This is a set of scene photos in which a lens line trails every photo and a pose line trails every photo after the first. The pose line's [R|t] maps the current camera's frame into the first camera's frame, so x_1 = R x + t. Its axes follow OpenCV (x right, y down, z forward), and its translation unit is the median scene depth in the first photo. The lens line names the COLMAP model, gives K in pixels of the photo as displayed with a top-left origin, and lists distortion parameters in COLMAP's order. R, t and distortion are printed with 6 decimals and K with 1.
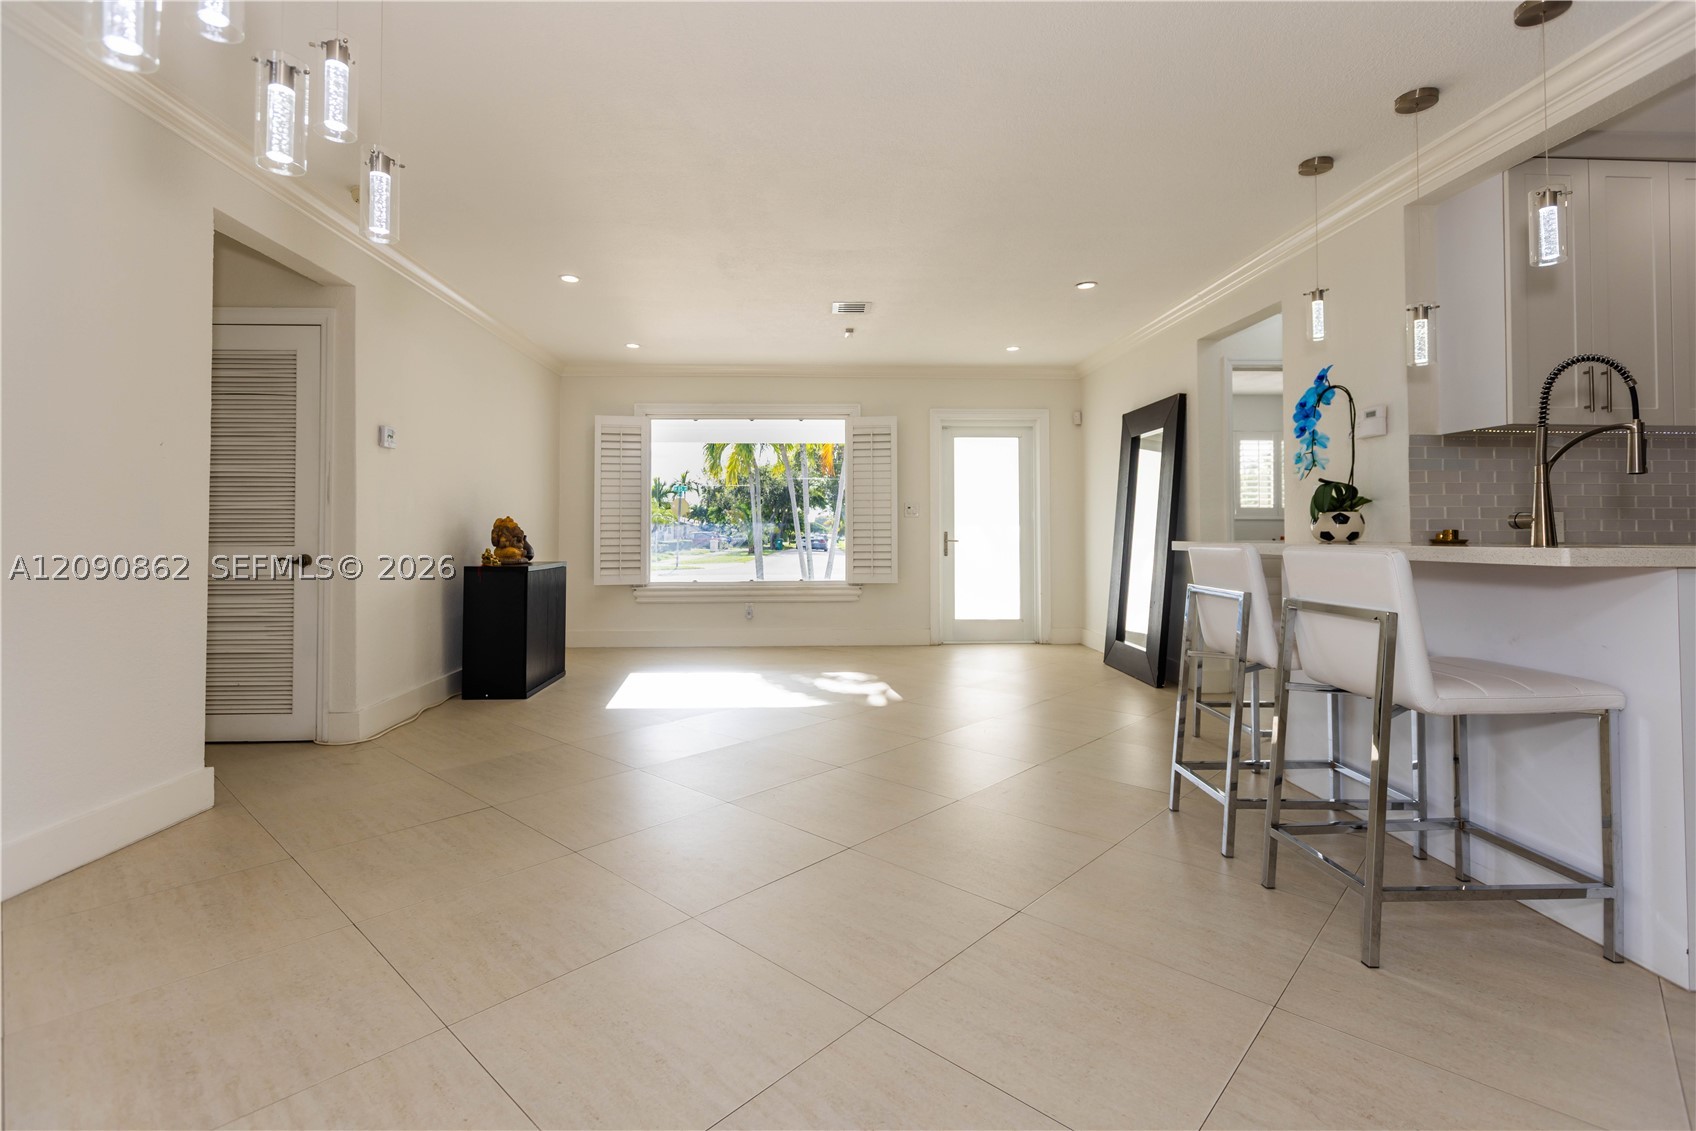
lens RADIAL K [[783.0, 0, 847.5], [0, 783.0, 542.3], [0, 0, 1]] dist [0.000769, -0.000032]
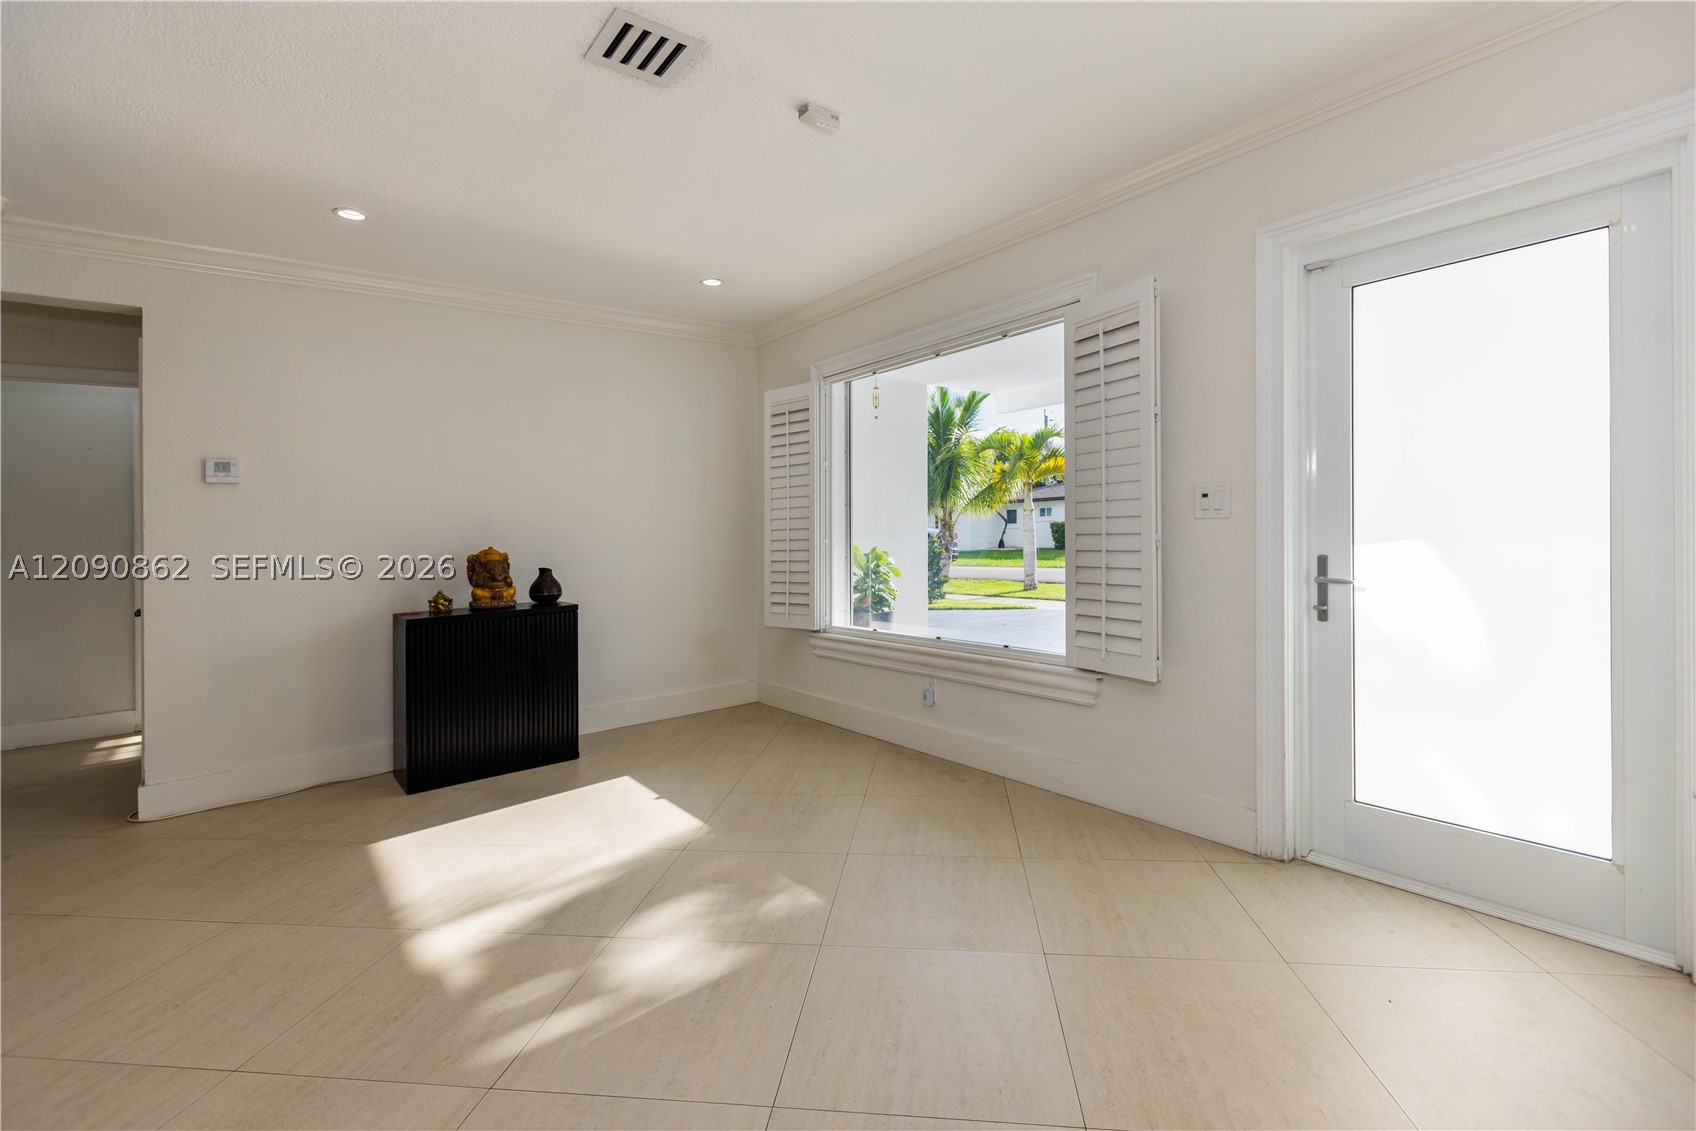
lens RADIAL K [[783.0, 0, 847.5], [0, 783.0, 542.3], [0, 0, 1]] dist [0.000769, -0.000032]
pose [[0.577173, -0.001545, -0.816620, 0.302173], [0.019563, 0.999737, 0.011936, -0.028693], [0.816387, -0.022864, 0.577052, 0.624133]]
